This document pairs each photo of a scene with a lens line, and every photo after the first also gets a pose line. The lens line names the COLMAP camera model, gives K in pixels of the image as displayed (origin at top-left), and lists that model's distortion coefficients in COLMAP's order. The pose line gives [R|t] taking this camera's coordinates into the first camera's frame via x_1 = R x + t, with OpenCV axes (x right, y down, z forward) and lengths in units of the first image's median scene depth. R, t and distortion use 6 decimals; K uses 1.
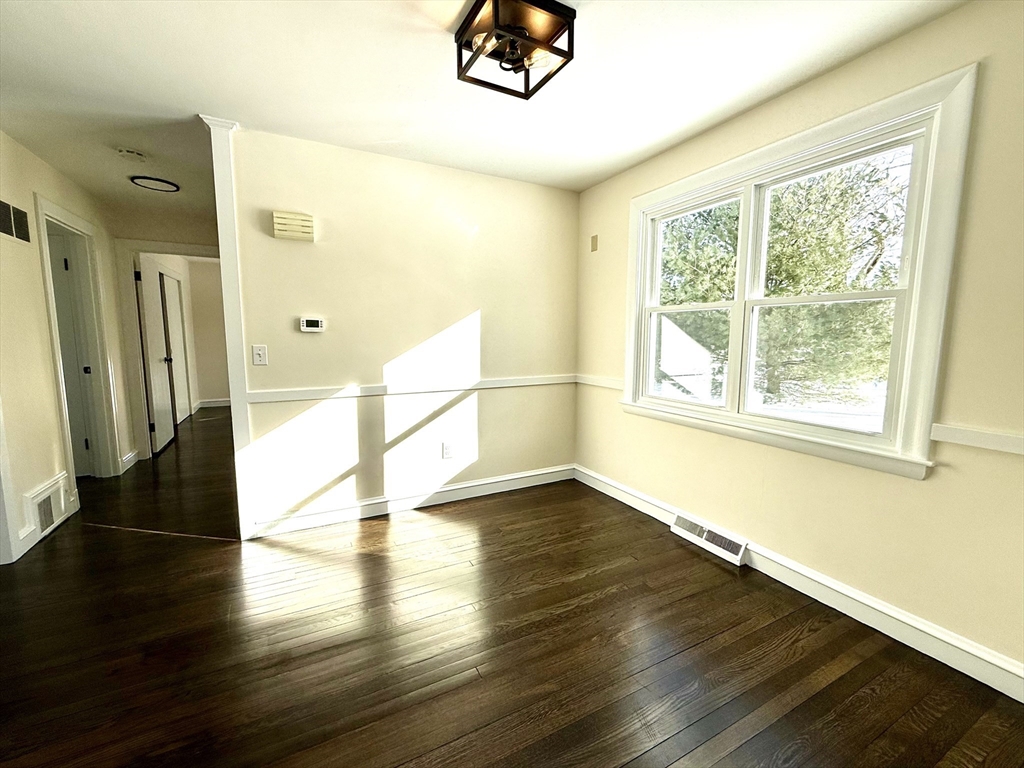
lens RADIAL K [[424.1, 0, 514.0], [0, 424.1, 383.8], [0, 0, 1]] dist [0.000113, -0.000096]
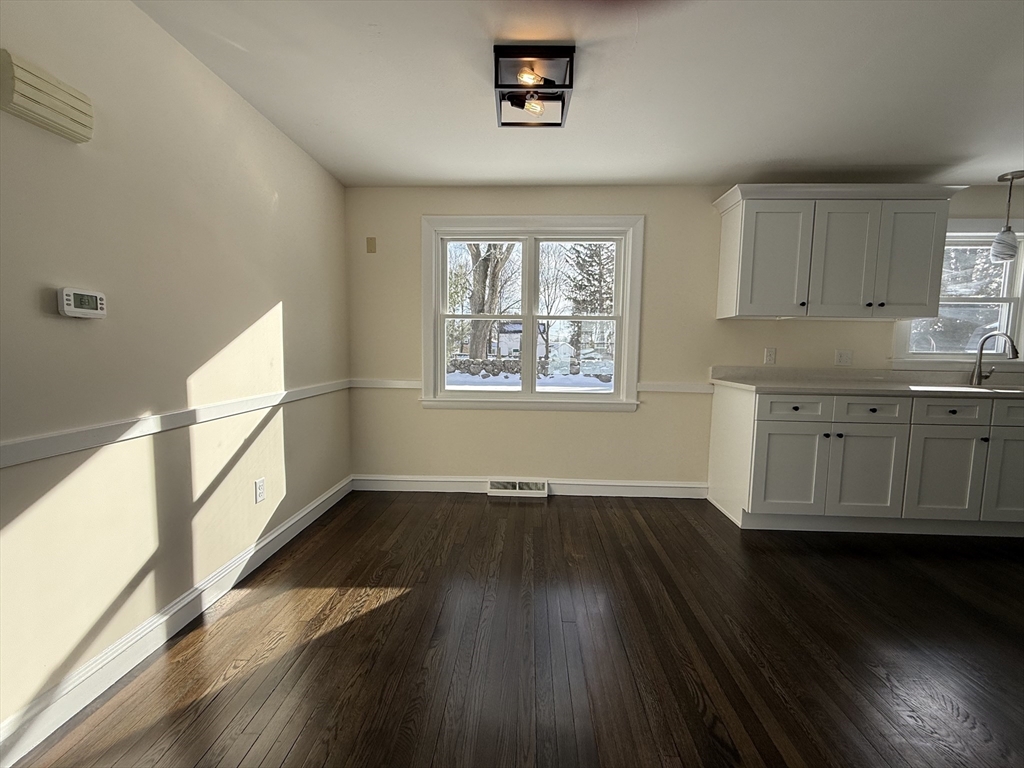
lens RADIAL K [[424.1, 0, 511.4], [0, 424.1, 383.4], [0, 0, 1]] dist [0.000113, -0.000096]
pose [[0.500369, -0.071224, 0.862878, -0.627968], [0.088094, 0.995627, 0.031097, -0.012933], [-0.861319, 0.060455, 0.504455, 0.283939]]
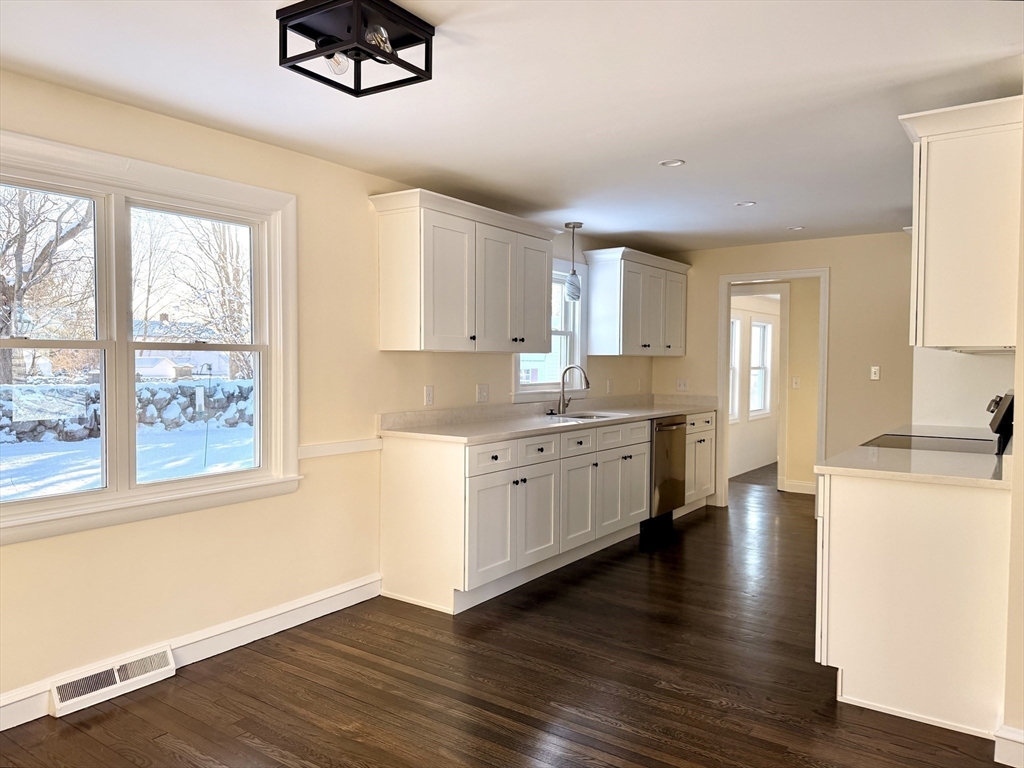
lens RADIAL K [[719.0, 0, 516.6], [0, 719.0, 381.0], [0, 0, 1]] dist [0.008375, -0.016788]
pose [[-0.458148, -0.033598, 0.888241, -0.773492], [0.094700, 0.991753, 0.086358, -0.141125], [-0.883817, 0.123681, -0.451188, 0.802297]]
